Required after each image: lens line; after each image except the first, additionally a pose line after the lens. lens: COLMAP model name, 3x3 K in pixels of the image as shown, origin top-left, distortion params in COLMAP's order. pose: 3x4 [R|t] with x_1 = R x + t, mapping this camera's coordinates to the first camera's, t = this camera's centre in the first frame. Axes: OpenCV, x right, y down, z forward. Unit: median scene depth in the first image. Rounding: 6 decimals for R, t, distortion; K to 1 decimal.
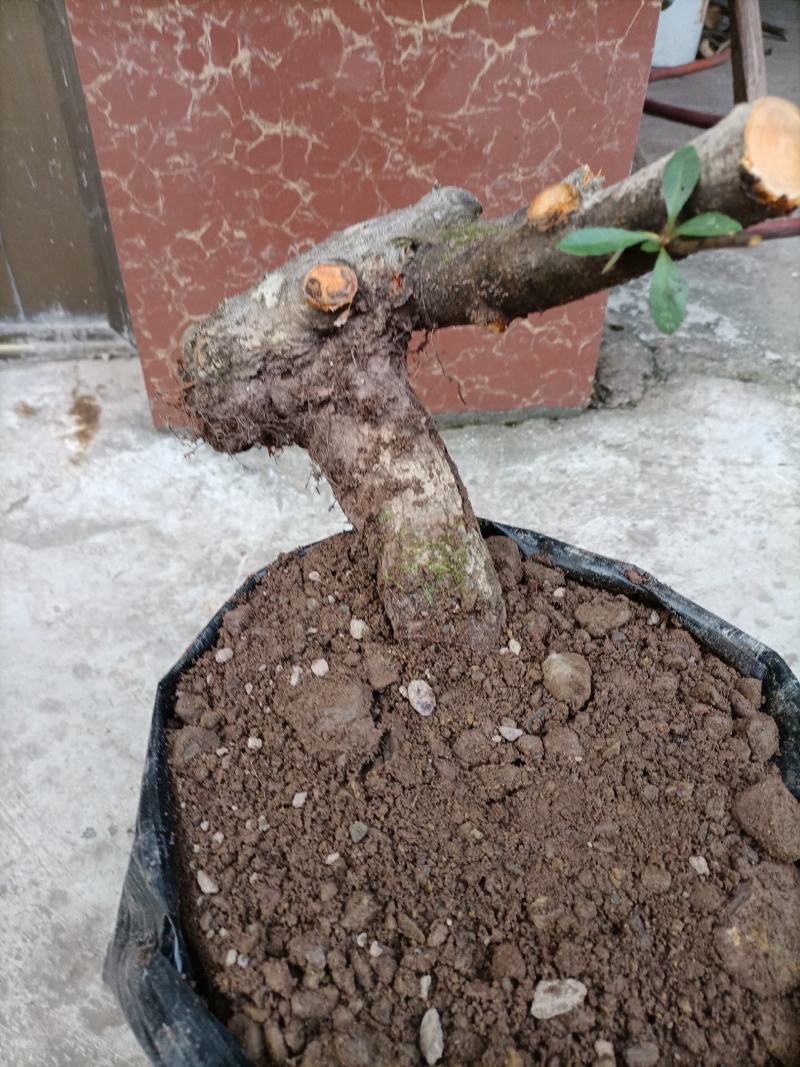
lens RADIAL K [[812.7, 0, 402.3], [0, 812.7, 533.1], [0, 0, 1]] dist [0.035673, -0.011722]
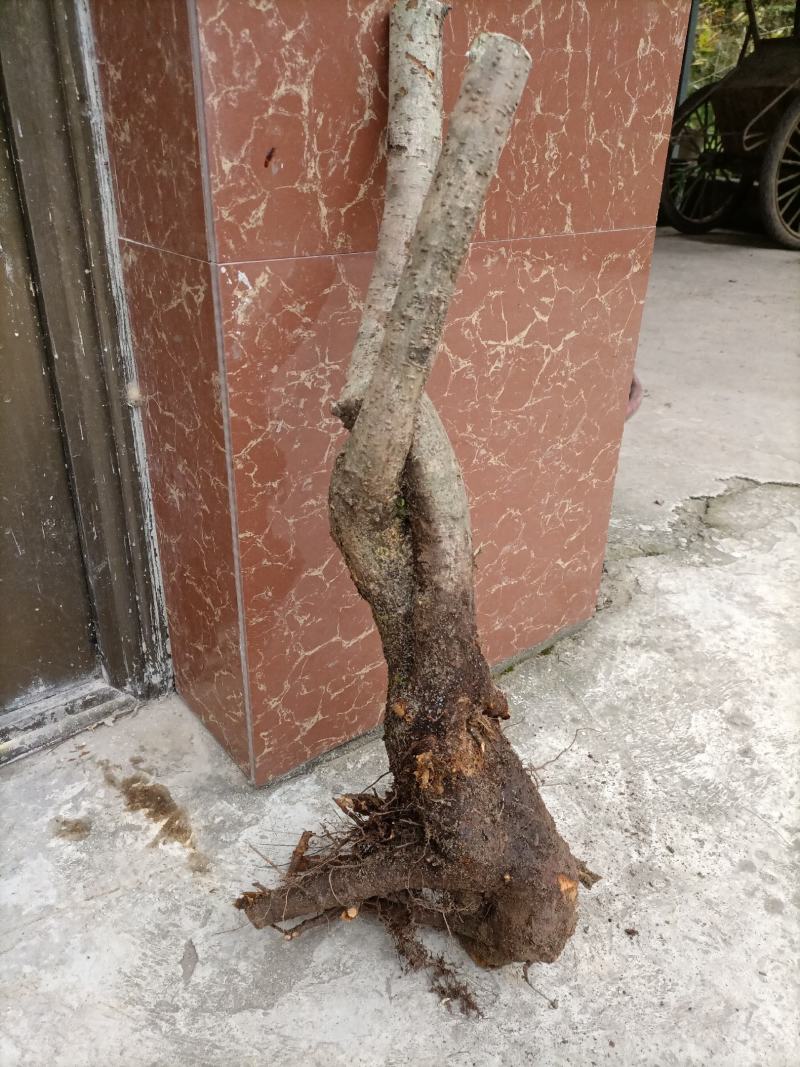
lens RADIAL K [[812.7, 0, 402.3], [0, 812.7, 533.1], [0, 0, 1]] dist [0.035673, -0.011722]
pose [[0.851916, -0.234574, 0.468204, -0.608772], [0.320375, 0.940689, -0.111642, -0.279803], [-0.414246, 0.245110, 0.876539, 0.156434]]
